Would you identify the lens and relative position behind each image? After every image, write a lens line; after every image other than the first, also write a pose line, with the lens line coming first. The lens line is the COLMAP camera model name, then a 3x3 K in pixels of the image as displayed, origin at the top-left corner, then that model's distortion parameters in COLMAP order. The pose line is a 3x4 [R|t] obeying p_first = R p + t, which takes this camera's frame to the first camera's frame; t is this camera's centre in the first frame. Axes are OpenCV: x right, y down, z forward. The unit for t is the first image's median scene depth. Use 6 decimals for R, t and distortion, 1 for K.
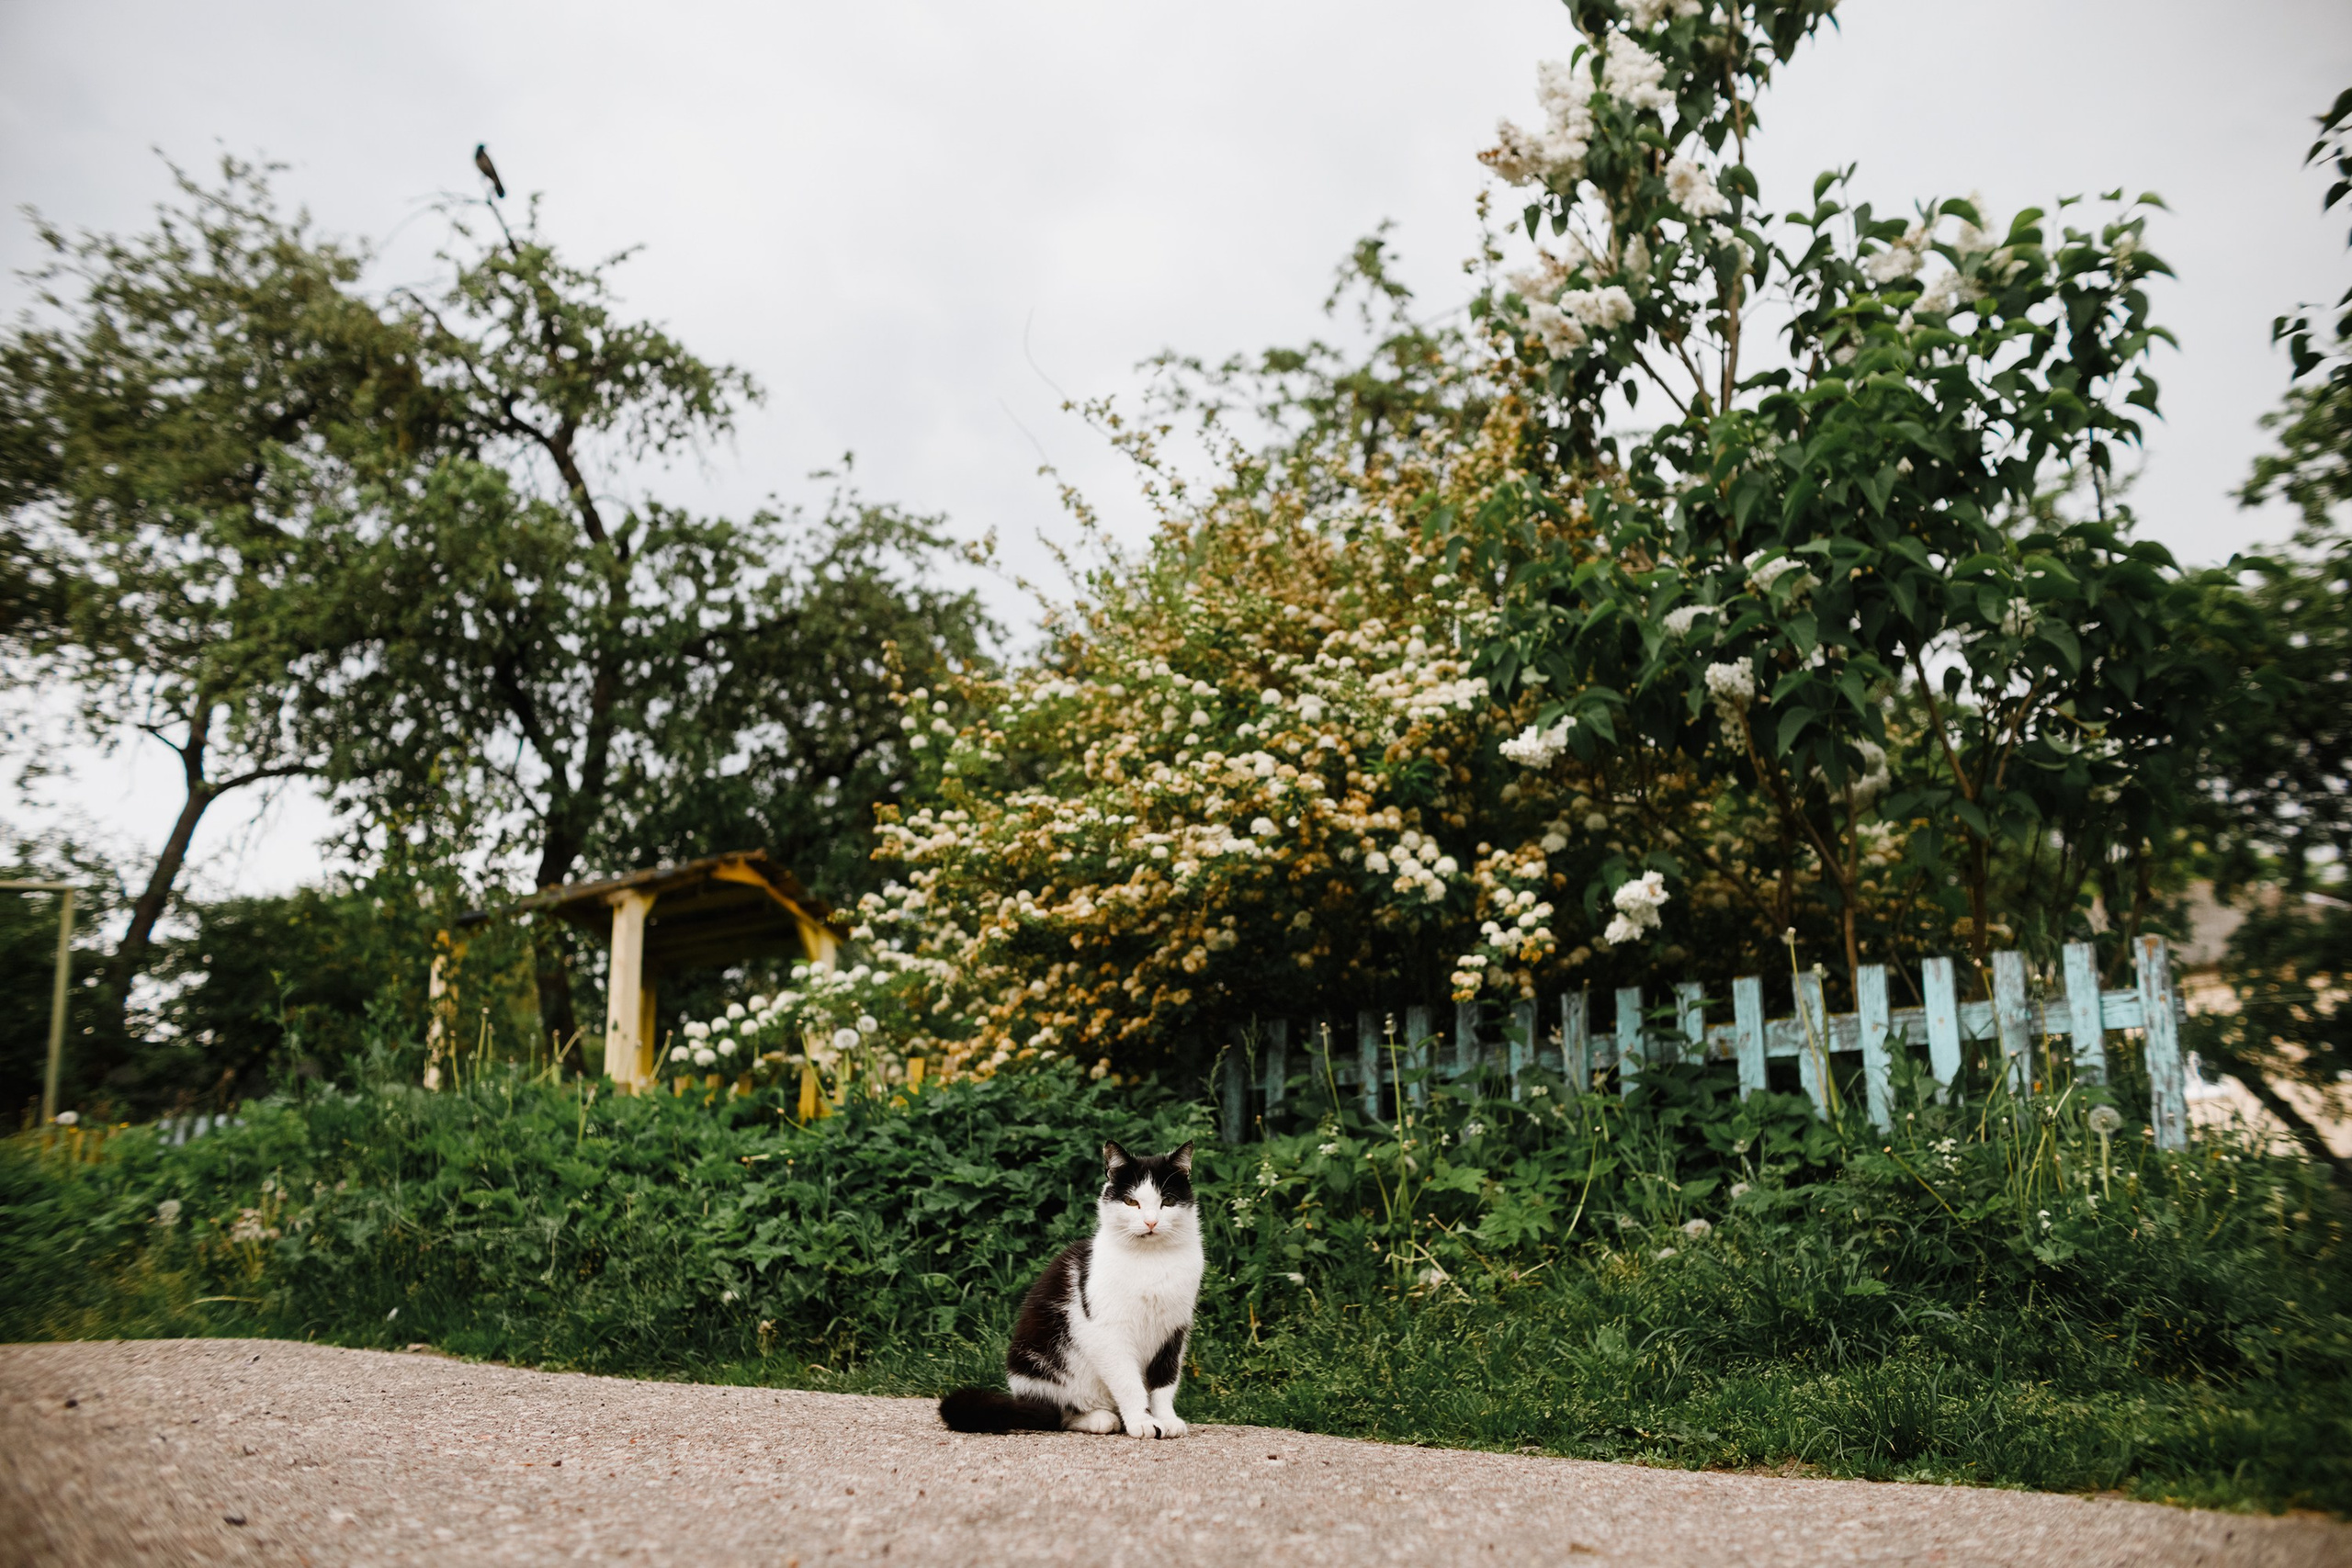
lens RADIAL K [[2034.1, 0, 1178.4], [0, 2034.1, 784.2], [0, 0, 1]] dist [-0.061937, 0.153117]
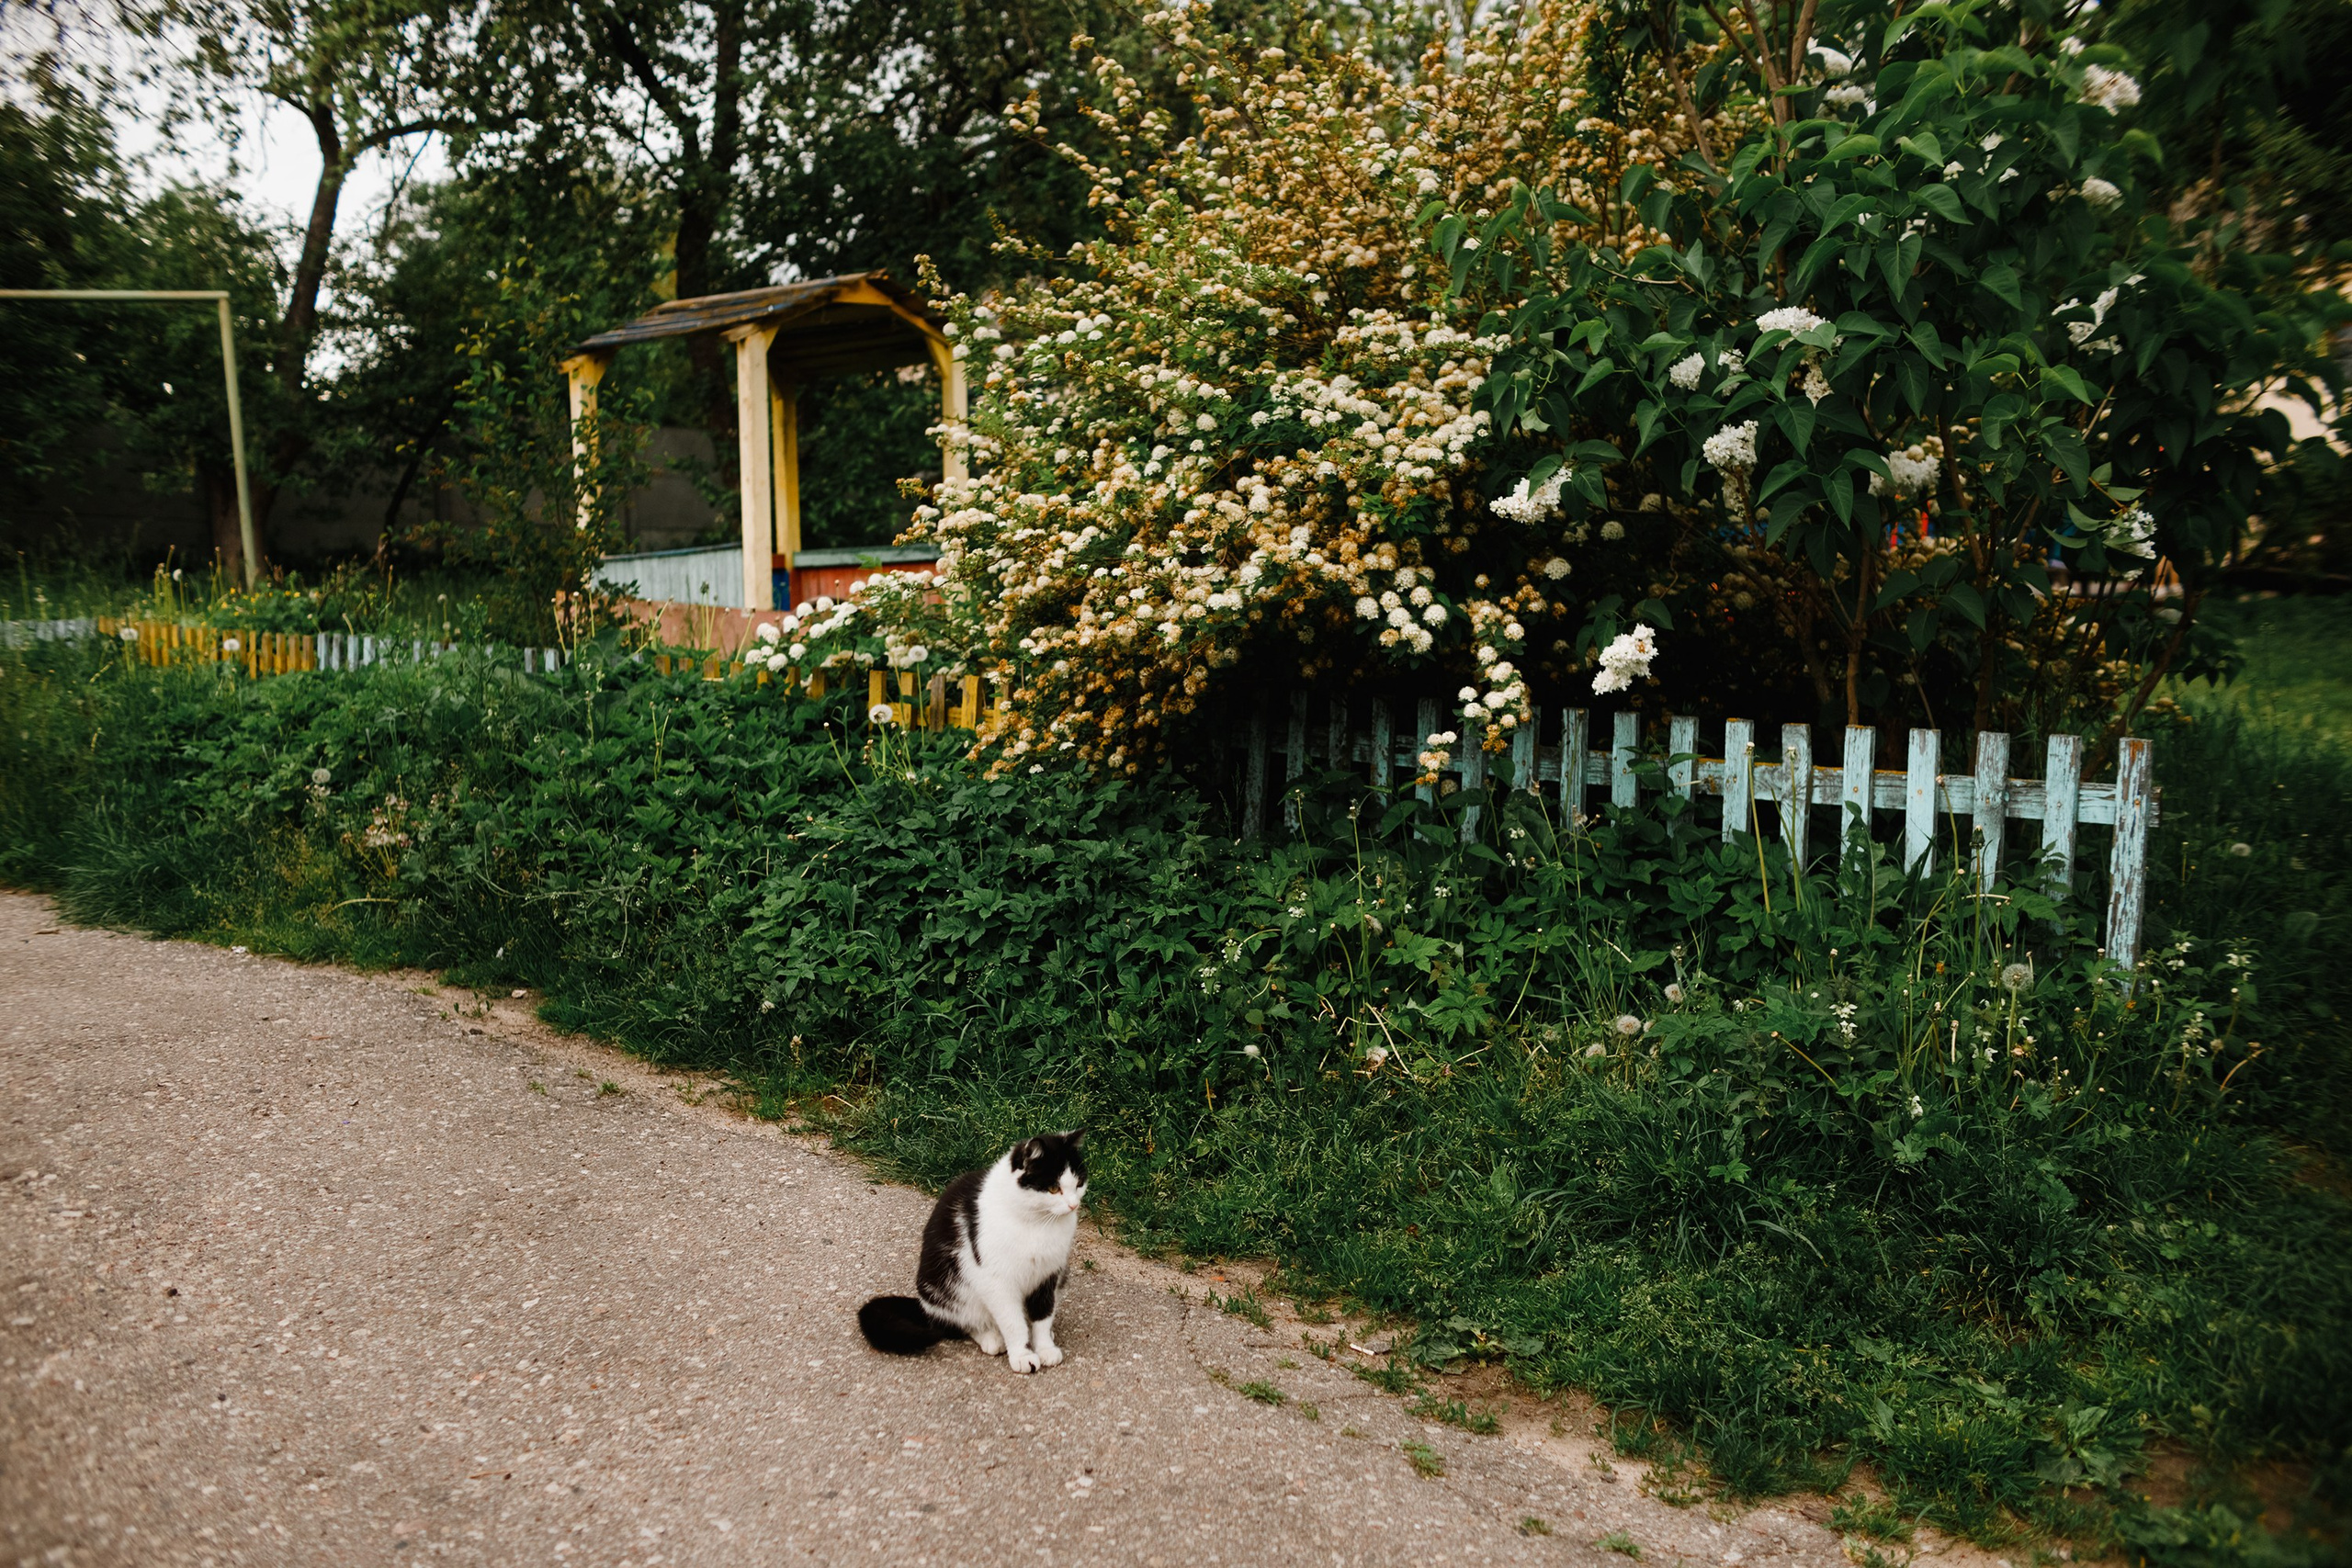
lens RADIAL K [[2086.0, 0, 1137.3], [0, 2086.0, 827.8], [0, 0, 1]] dist [-0.055977, 0.164522]
pose [[0.992817, 0.017122, -0.118414, 0.104630], [0.027940, 0.929165, 0.368607, -0.232281], [0.116337, -0.369268, 0.922012, 0.002374]]
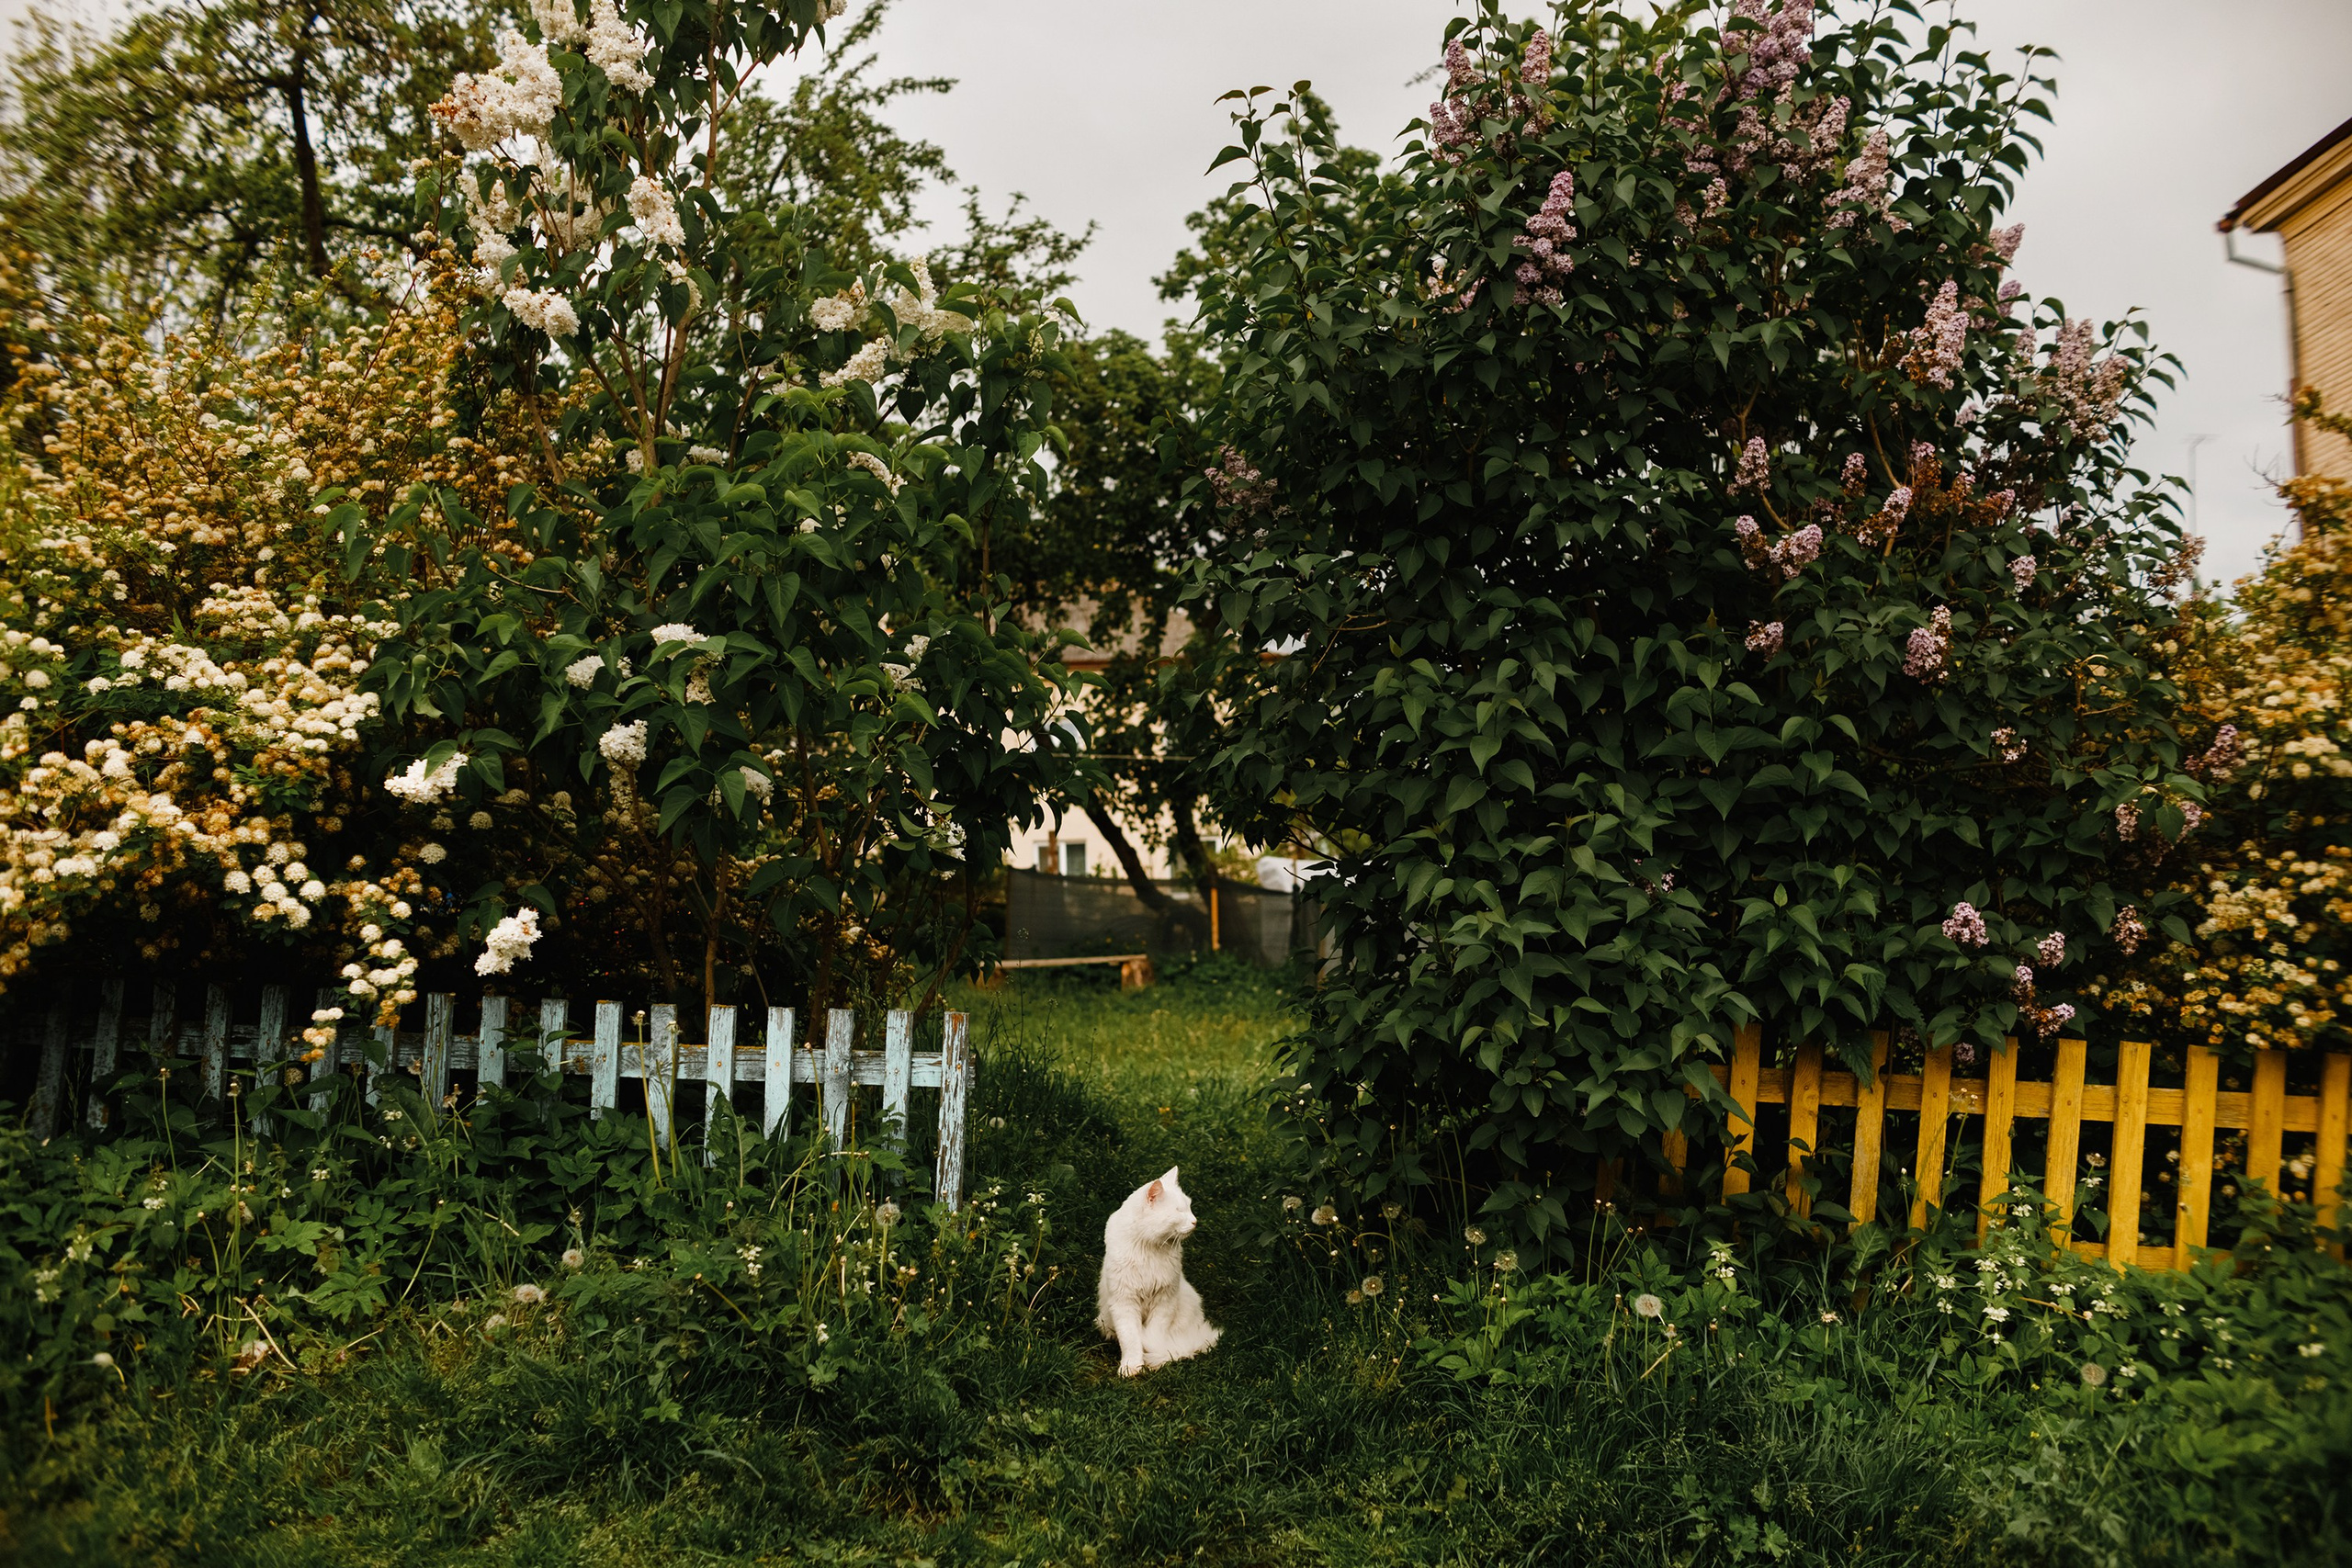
lens RADIAL K [[2096.0, 0, 1163.3], [0, 2096.0, 789.5], [0, 0, 1]] dist [-0.049881, 0.136675]
pose [[0.869838, 0.065036, 0.489032, -0.007610], [-0.154982, 0.977111, 0.145721, -0.208371], [-0.468361, -0.202544, 0.860008, -0.047037]]
